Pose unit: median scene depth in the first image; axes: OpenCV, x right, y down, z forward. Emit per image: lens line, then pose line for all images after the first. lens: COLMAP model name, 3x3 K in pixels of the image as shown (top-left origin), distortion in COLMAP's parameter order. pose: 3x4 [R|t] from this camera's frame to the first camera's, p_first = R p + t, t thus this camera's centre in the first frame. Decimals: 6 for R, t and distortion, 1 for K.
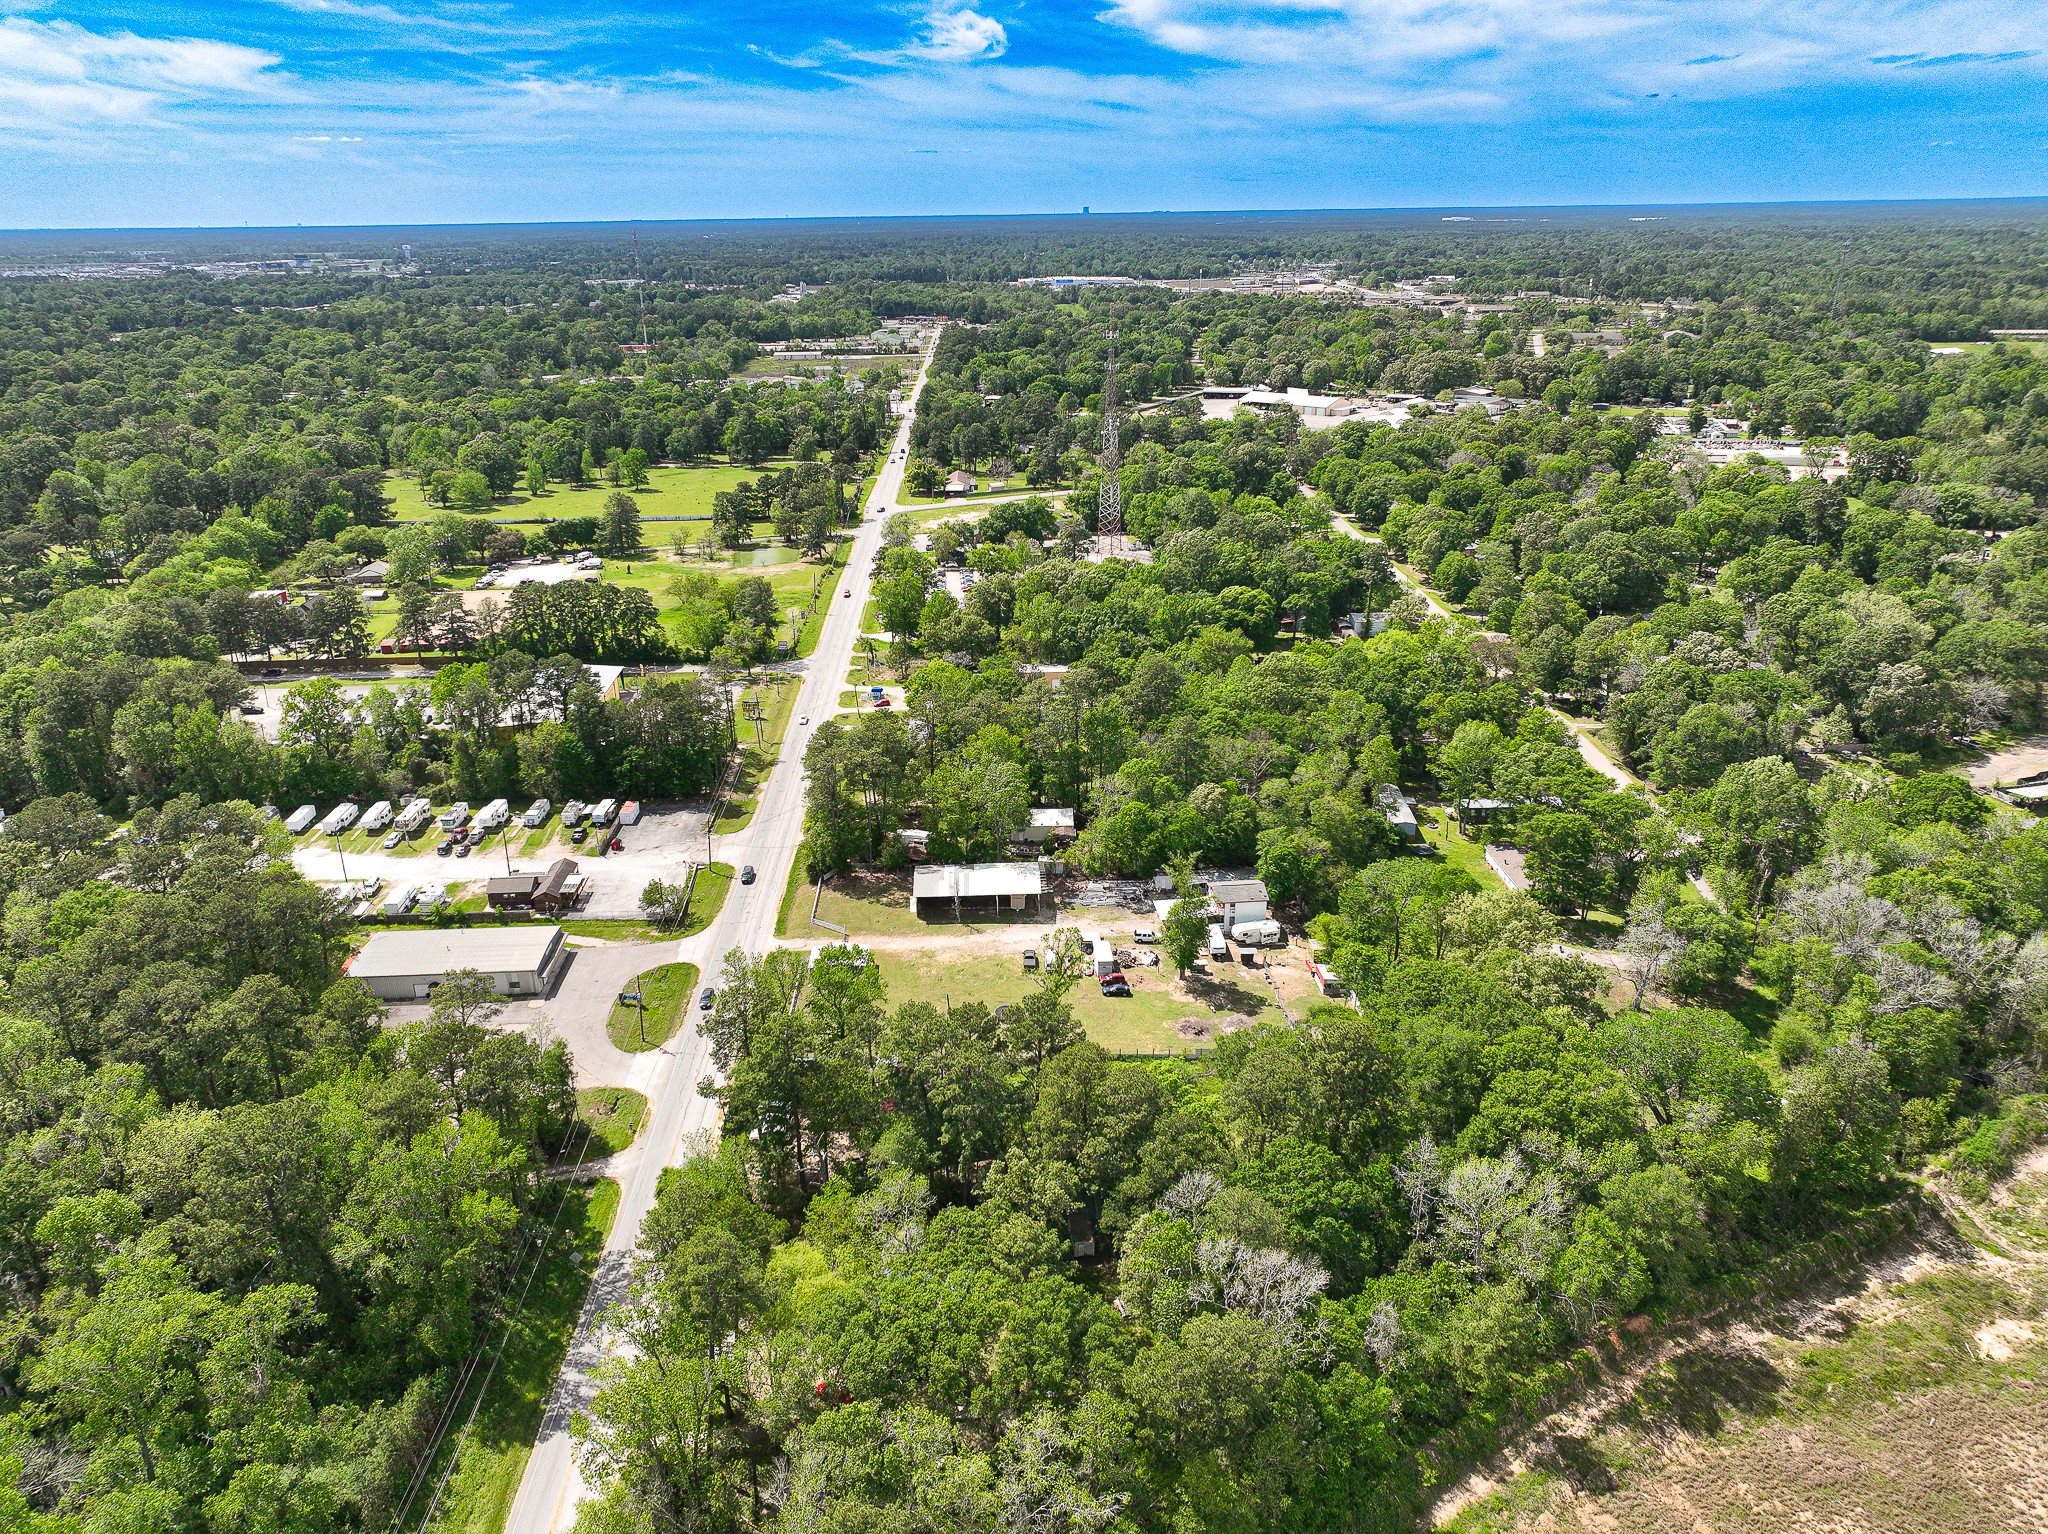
lens RADIAL K [[1432.7, 0, 1024.0], [0, 1432.7, 767.0], [0, 0, 1]] dist [0.001140, 0.002940]
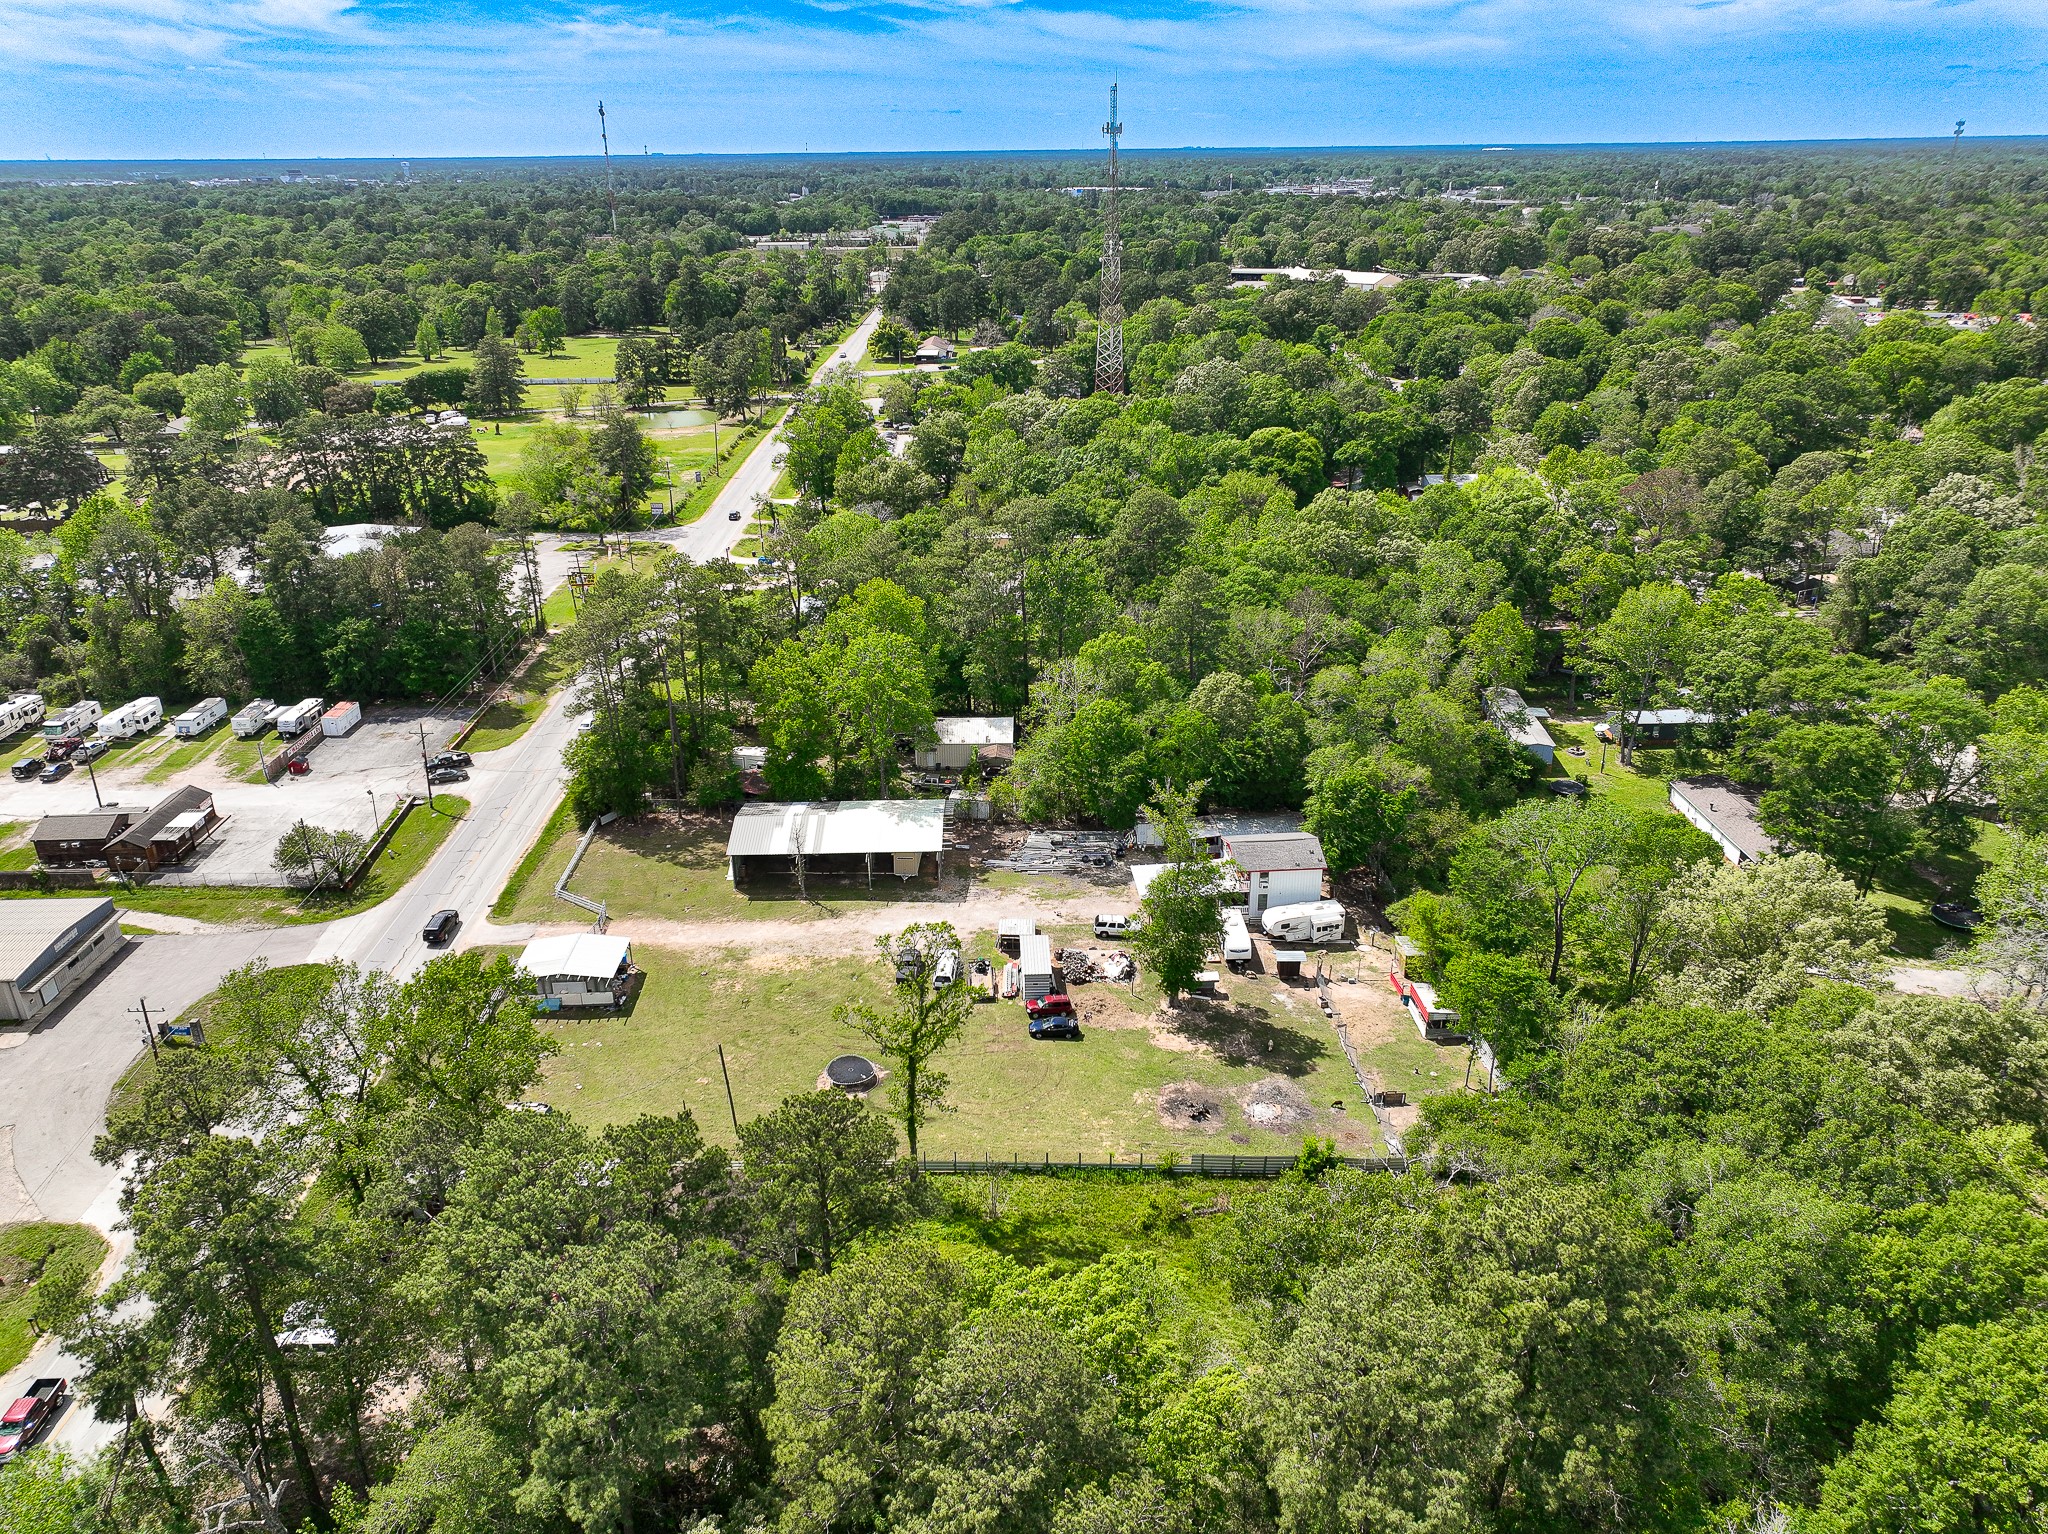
lens RADIAL K [[1432.7, 0, 1024.0], [0, 1432.7, 767.0], [0, 0, 1]] dist [0.001140, 0.002940]
pose [[0.999828, 0.010562, -0.015272, 0.049997], [-0.009988, 0.999259, 0.037165, 0.028051], [0.015653, -0.037006, 0.999192, 0.370393]]
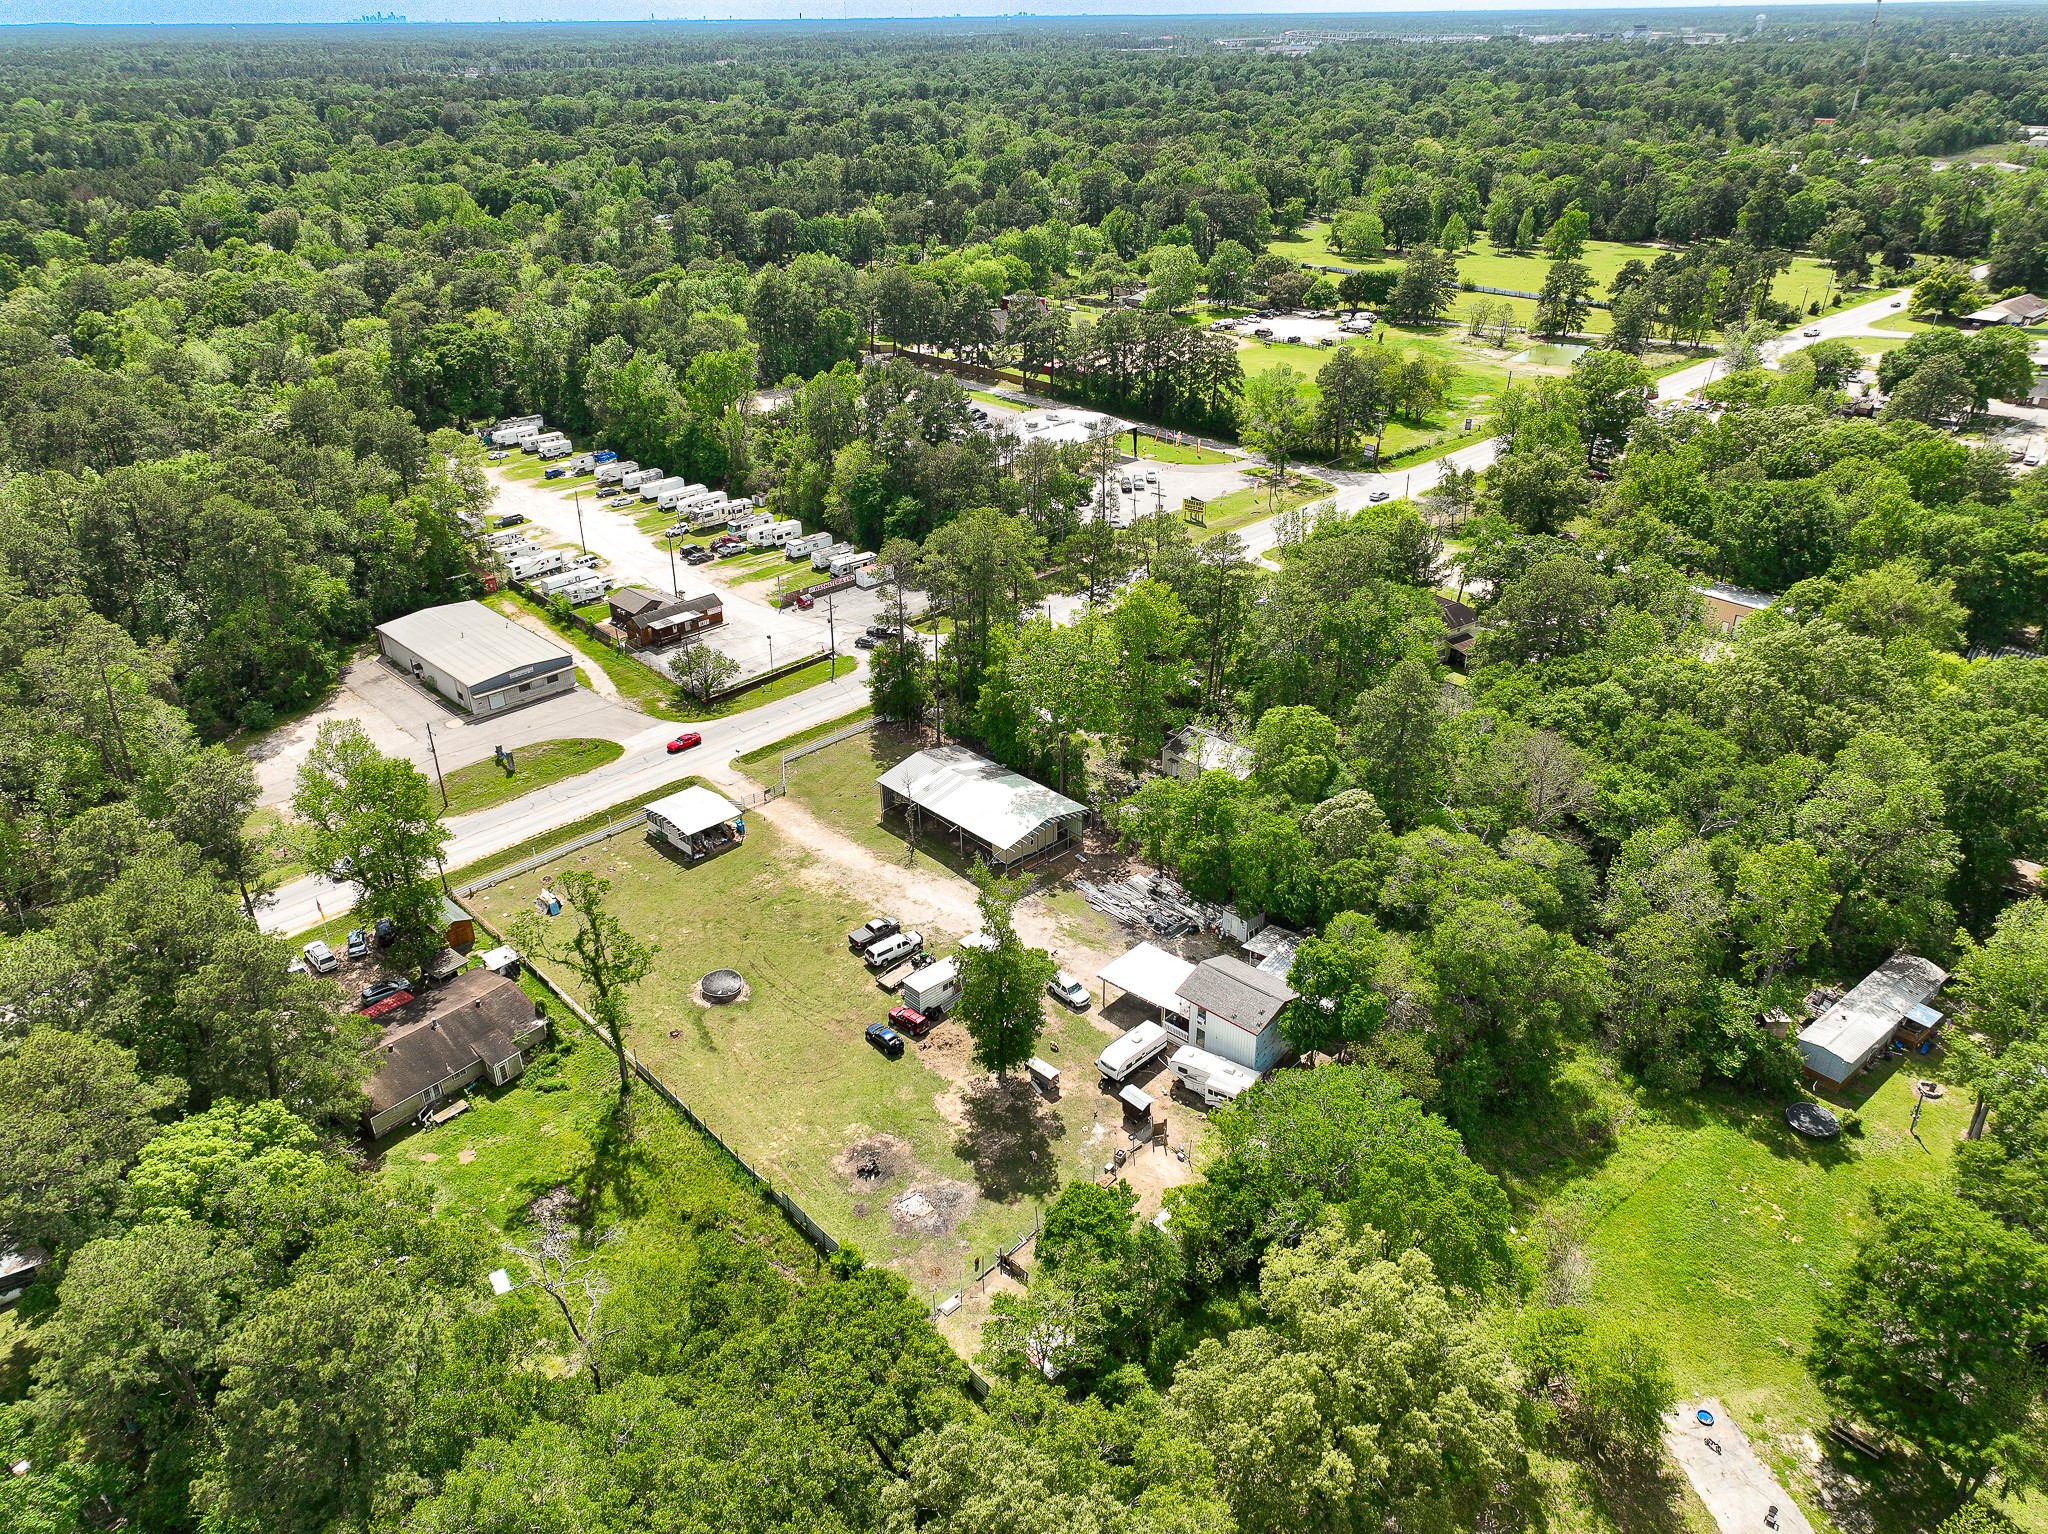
lens RADIAL K [[1432.7, 0, 1024.0], [0, 1432.7, 767.0], [0, 0, 1]] dist [0.001140, 0.002940]
pose [[0.660568, 0.354718, -0.661683, 0.373090], [-0.269296, 0.934644, 0.232206, -0.081206], [0.700806, 0.024801, 0.712920, 0.517013]]
